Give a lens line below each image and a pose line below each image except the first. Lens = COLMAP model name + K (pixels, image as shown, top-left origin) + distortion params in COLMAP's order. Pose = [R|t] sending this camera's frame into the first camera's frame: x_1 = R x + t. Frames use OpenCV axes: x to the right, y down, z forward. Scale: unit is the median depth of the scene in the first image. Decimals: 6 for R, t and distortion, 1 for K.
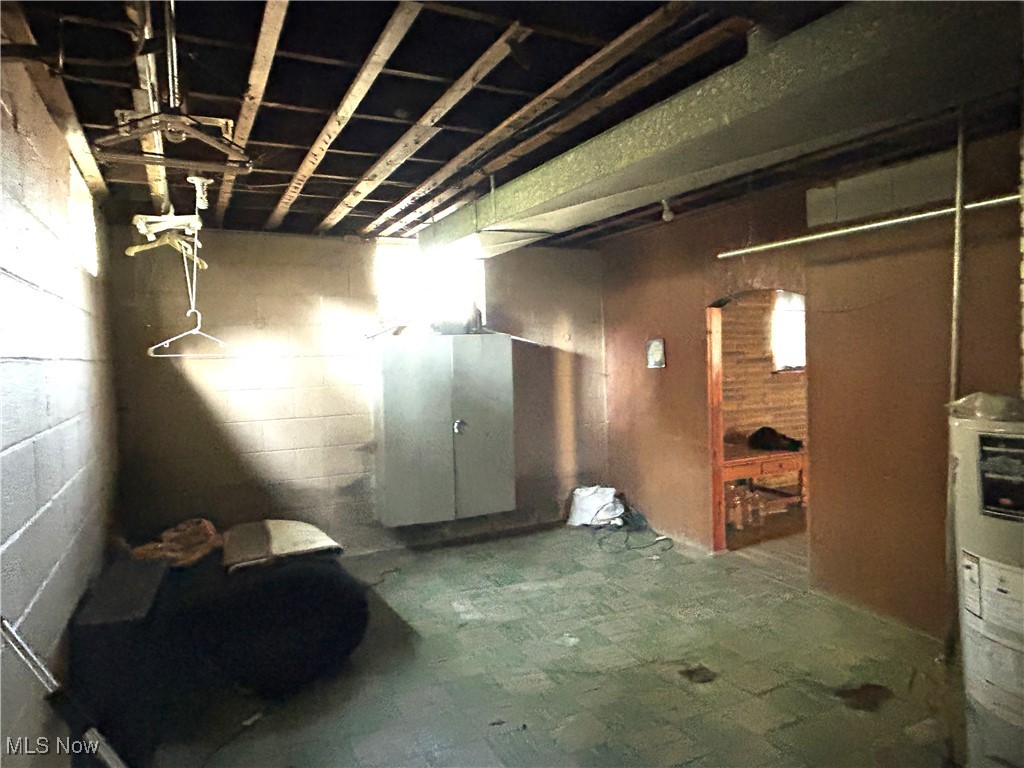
lens RADIAL K [[654.8, 0, 512.5], [0, 654.8, 384.7], [0, 0, 1]] dist [0.011708, -0.014764]
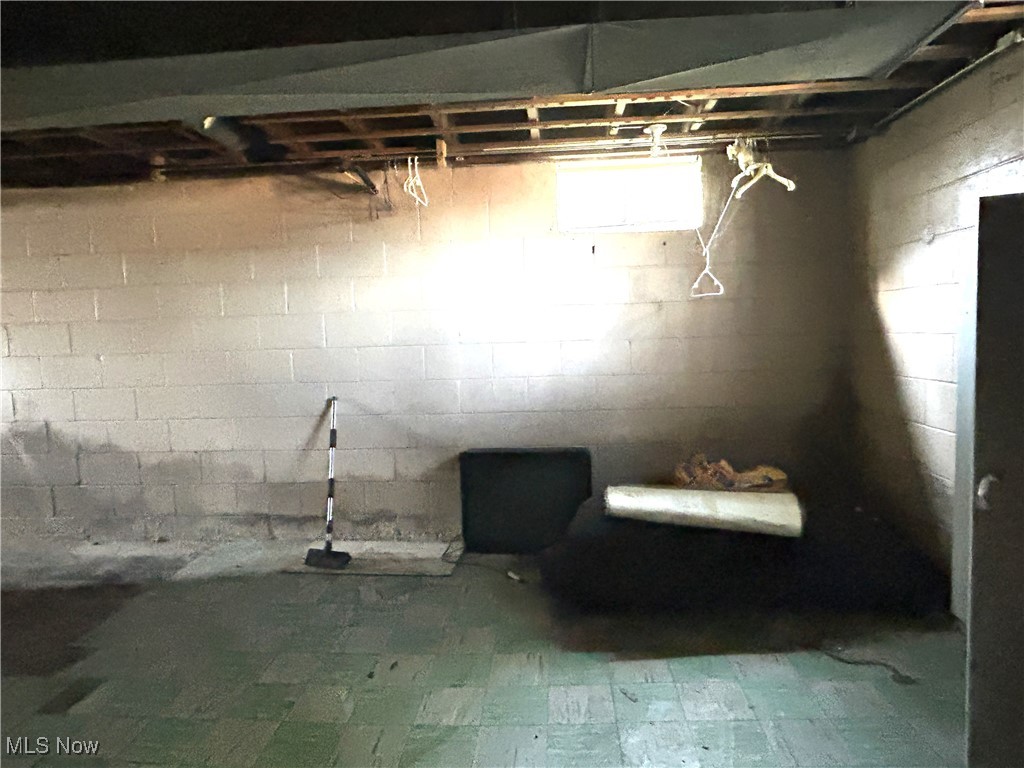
lens RADIAL K [[654.8, 0, 511.1], [0, 654.8, 383.4], [0, 0, 1]] dist [0.011708, -0.014764]
pose [[-0.501574, 0.108725, -0.858255, 0.490319], [0.003982, 0.992351, 0.123386, -0.032830], [0.865105, 0.058470, -0.498171, 1.121967]]
